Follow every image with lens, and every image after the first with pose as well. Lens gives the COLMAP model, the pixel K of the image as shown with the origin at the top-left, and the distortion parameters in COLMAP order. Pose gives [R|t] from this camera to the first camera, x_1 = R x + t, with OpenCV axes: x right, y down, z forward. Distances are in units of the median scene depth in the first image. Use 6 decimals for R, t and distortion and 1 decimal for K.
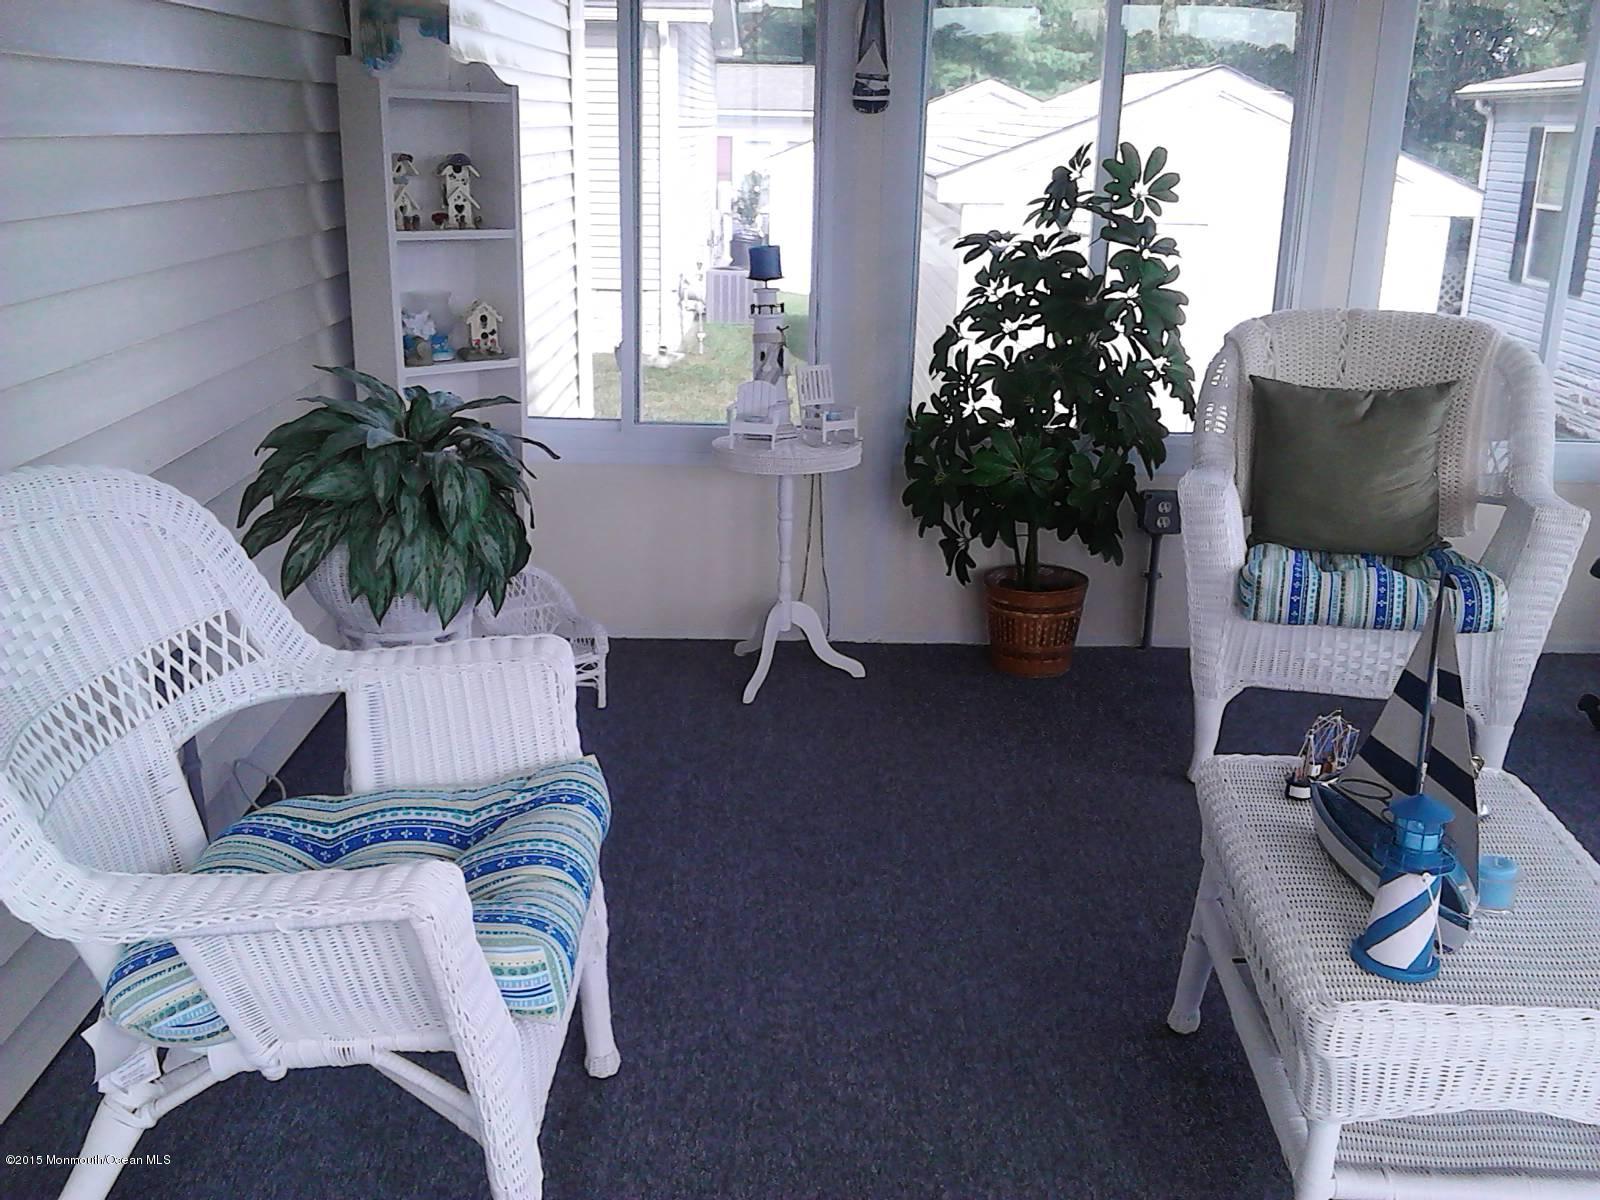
lens RADIAL K [[1559.4, 0, 803.2], [0, 1559.4, 600.2], [0, 0, 1]] dist [-0.001193, 0.000000]
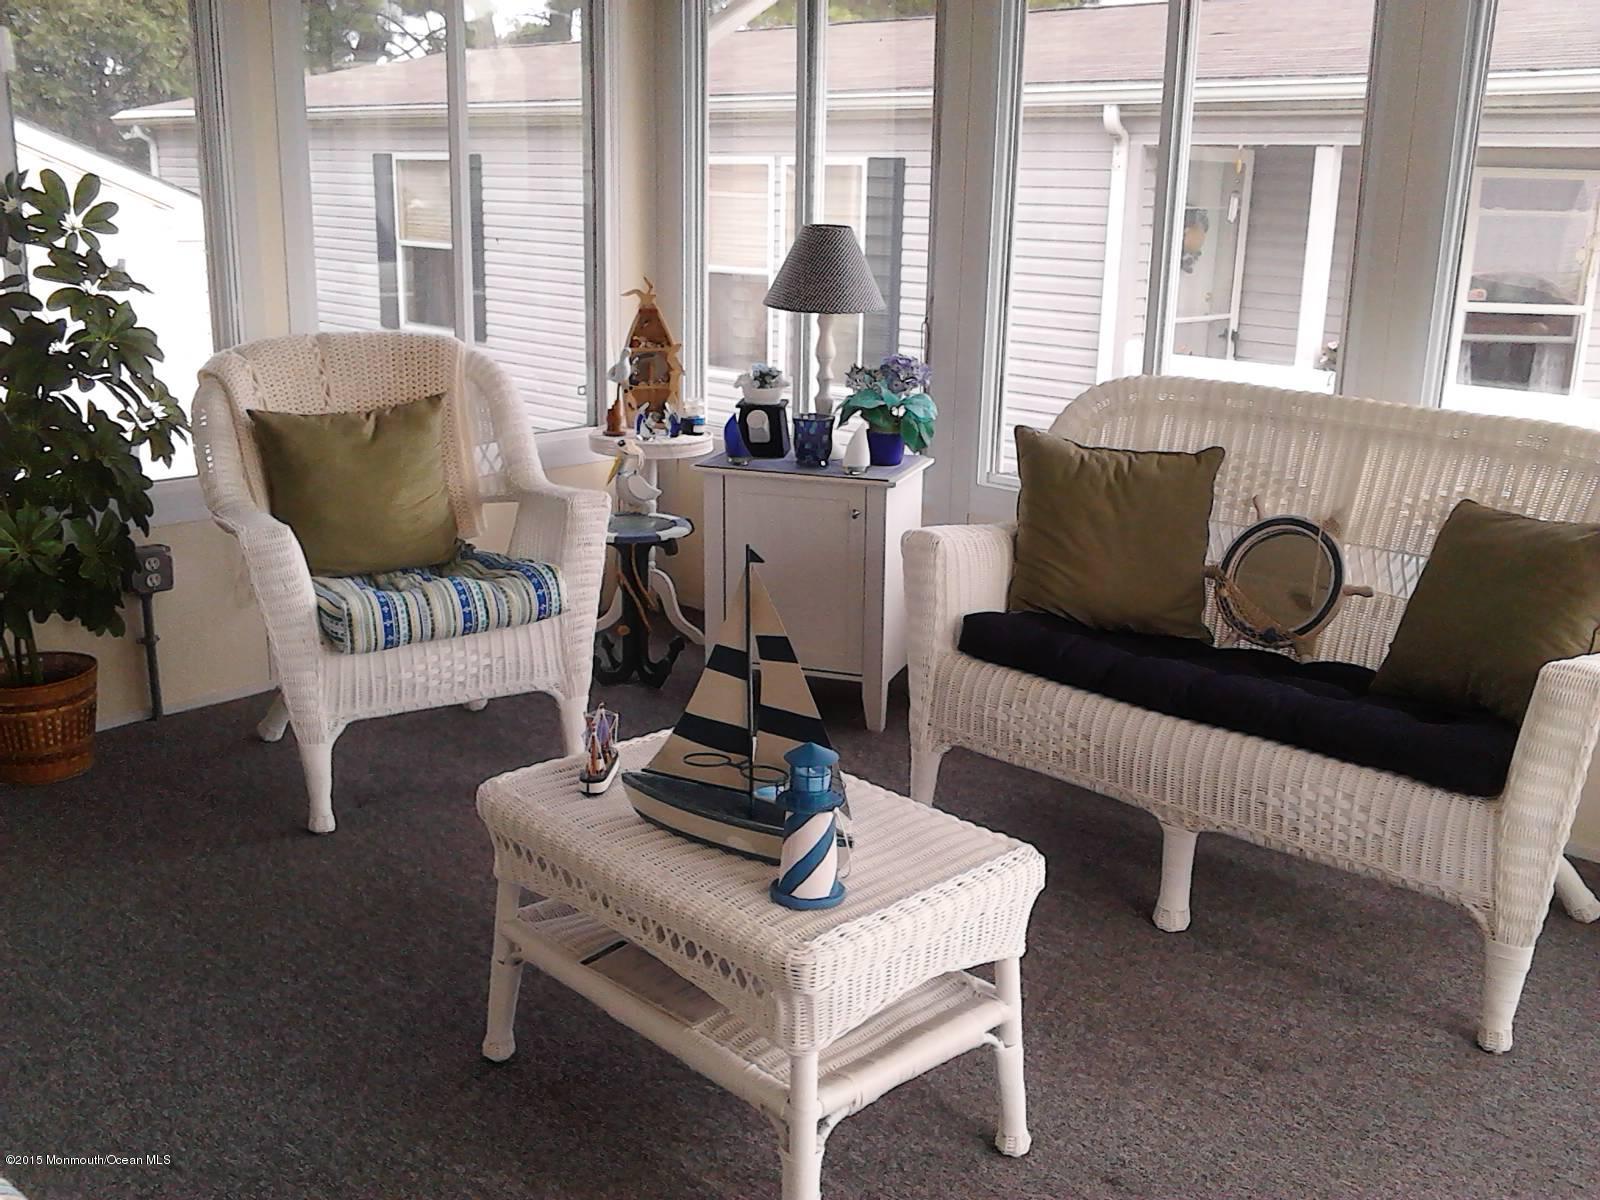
lens RADIAL K [[1559.4, 0, 787.5], [0, 1559.4, 641.3], [0, 0, 1]] dist [-0.001193, 0.000000]
pose [[0.694093, -0.215697, 0.686812, -0.179041], [0.209866, 0.973243, 0.093562, -0.026850], [-0.688616, 0.079198, 0.720788, 0.092765]]
